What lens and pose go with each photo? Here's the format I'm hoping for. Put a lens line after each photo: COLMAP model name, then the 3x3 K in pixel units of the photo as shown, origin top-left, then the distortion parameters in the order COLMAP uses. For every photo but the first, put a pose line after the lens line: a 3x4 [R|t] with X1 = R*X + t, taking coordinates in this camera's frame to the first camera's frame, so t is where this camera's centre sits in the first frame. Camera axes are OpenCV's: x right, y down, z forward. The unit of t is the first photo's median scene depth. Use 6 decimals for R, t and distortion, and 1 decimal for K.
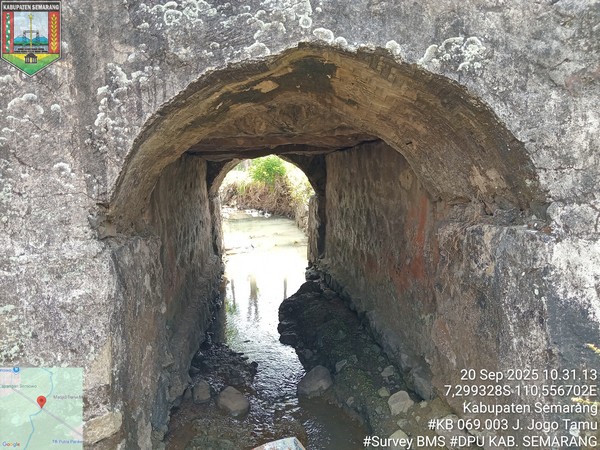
lens RADIAL K [[2378.8, 0, 300.0], [0, 2378.8, 225.0], [0, 0, 1]] dist [-0.184058, 0.000000]
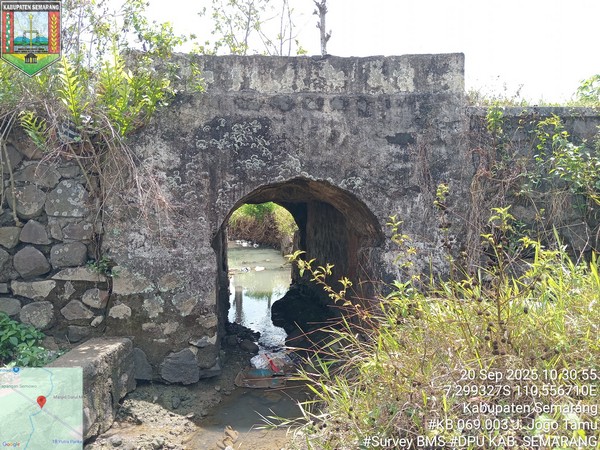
lens RADIAL K [[2378.8, 0, 300.0], [0, 2378.8, 225.0], [0, 0, 1]] dist [-0.184058, 0.000000]
pose [[0.999454, 0.032223, 0.007269, -0.012286], [-0.032119, 0.999384, -0.014110, 0.015685], [-0.007719, 0.013869, 0.999874, -1.594709]]
